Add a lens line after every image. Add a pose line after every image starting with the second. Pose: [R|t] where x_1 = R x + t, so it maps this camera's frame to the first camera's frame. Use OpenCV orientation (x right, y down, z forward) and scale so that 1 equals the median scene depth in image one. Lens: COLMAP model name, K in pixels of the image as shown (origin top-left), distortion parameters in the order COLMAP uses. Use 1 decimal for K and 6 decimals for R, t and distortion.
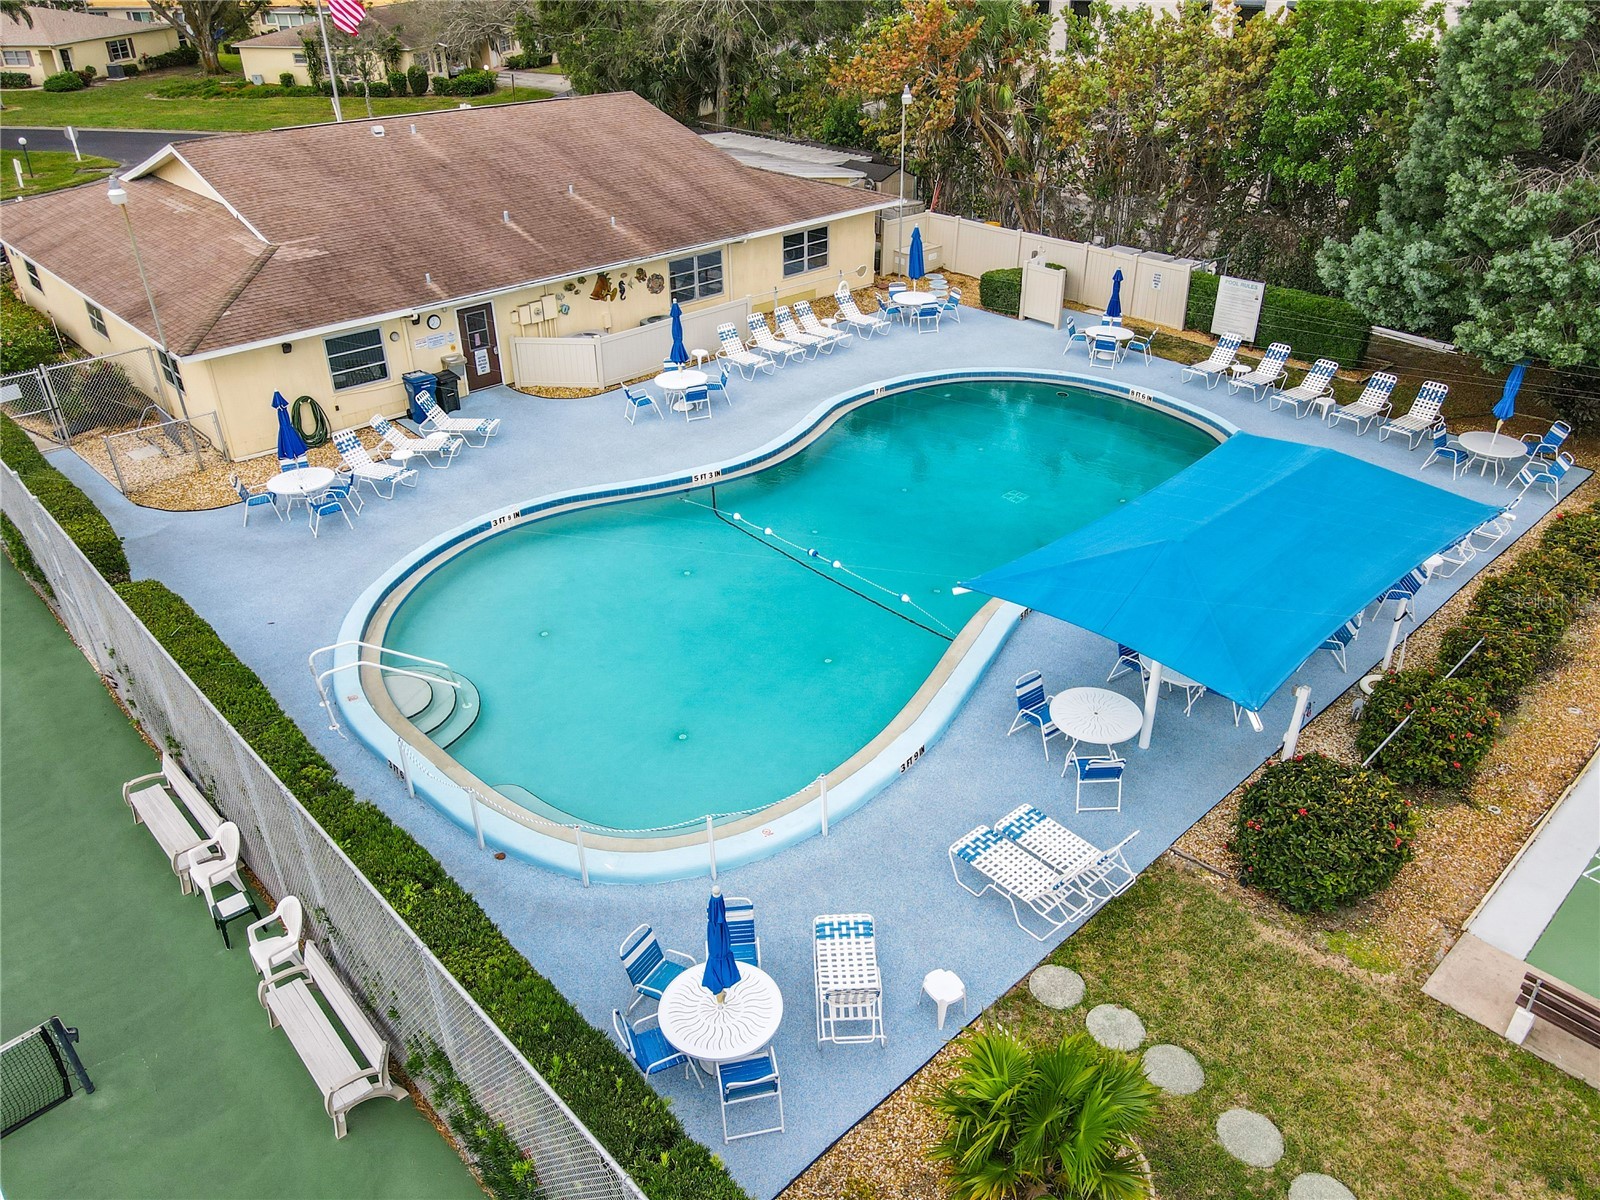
lens RADIAL K [[1166.0, 0, 800.0], [0, 1166.0, 600.0], [0, 0, 1]] dist [-0.003115, -0.000156]
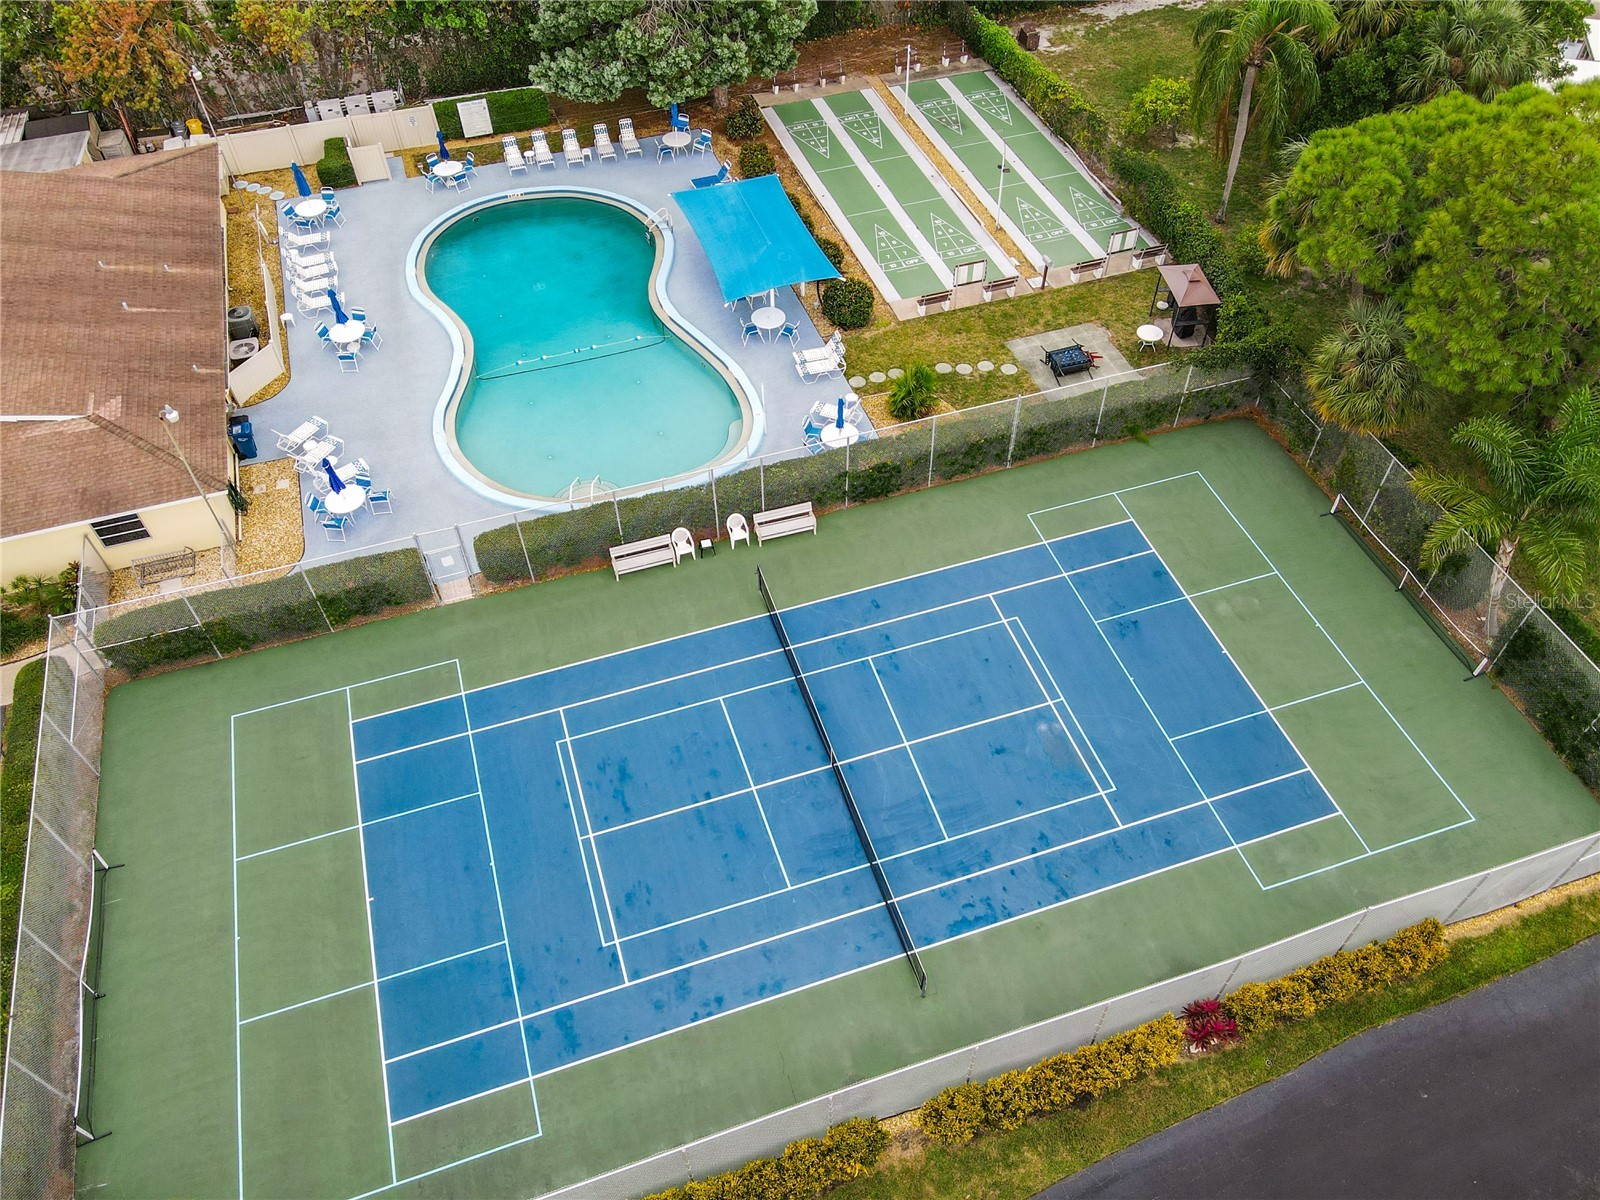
lens RADIAL K [[1190.5, 0, 800.0], [0, 1190.5, 600.0], [0, 0, 1]] dist [-0.008495, -0.003577]
pose [[0.407134, -0.686405, 0.602570, -1.120002], [0.456425, 0.724340, 0.516727, -0.502963], [-0.791150, 0.064651, 0.608196, -0.421569]]
